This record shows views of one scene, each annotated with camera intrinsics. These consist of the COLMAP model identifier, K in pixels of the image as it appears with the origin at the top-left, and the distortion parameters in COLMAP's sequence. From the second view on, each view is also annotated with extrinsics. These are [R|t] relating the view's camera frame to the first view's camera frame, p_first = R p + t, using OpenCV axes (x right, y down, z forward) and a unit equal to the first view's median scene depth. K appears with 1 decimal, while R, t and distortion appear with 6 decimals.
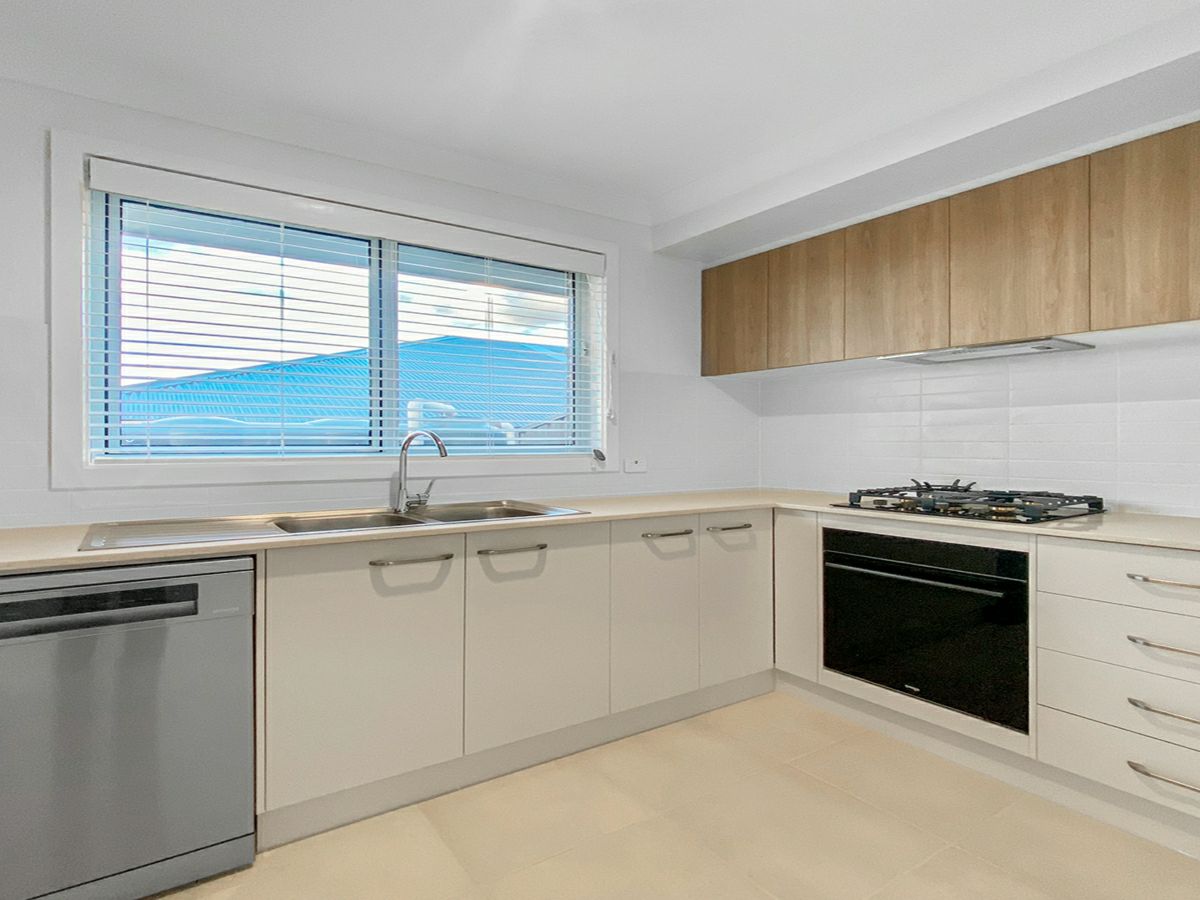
lens RADIAL K [[640.8, 0, 597.7], [0, 640.8, 443.4], [0, 0, 1]] dist [0.002143, -0.000172]
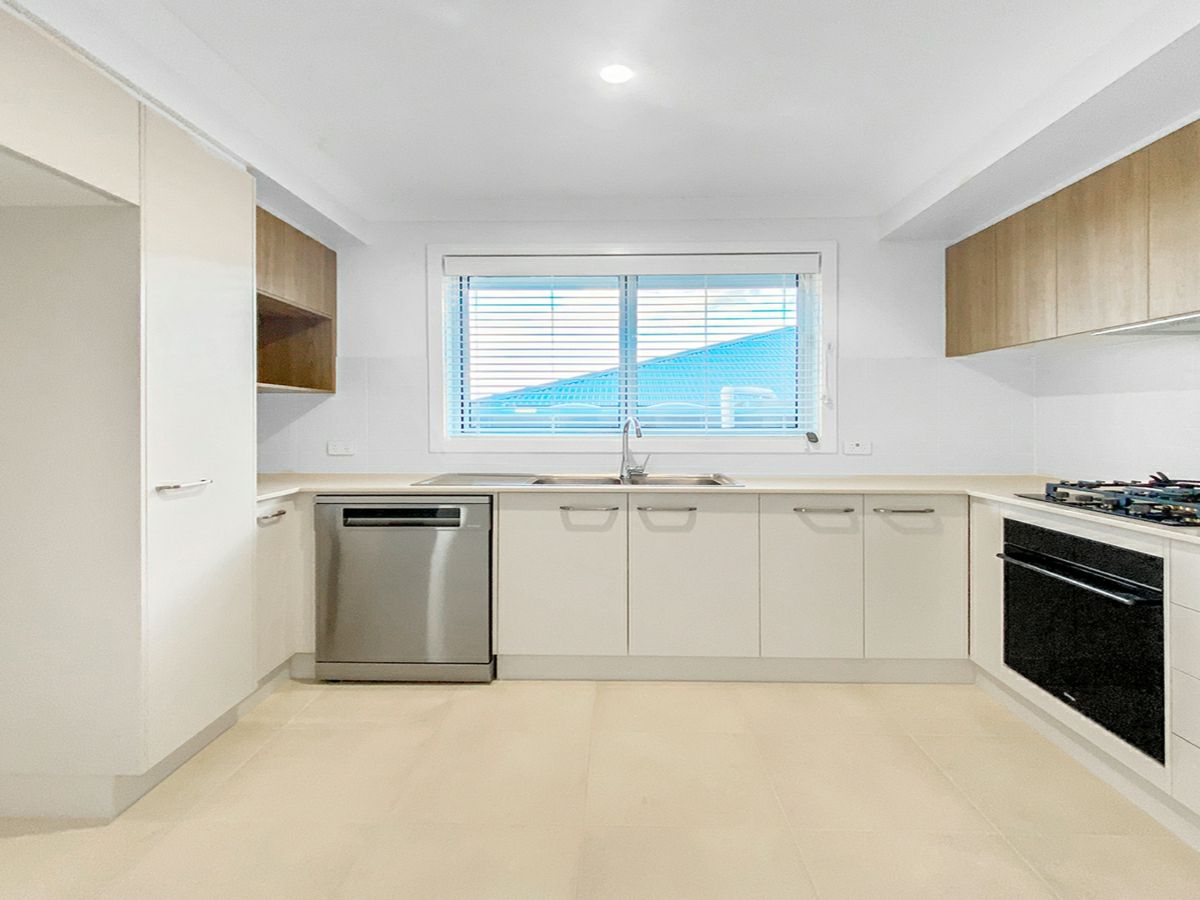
lens RADIAL K [[623.7, 0, 601.0], [0, 623.7, 422.6], [0, 0, 1]] dist [-0.001457, -0.000552]
pose [[0.820455, 0.002540, -0.571706, 0.392058], [-0.001256, 0.999996, 0.002641, -0.011896], [0.571710, -0.001449, 0.820454, -0.101526]]
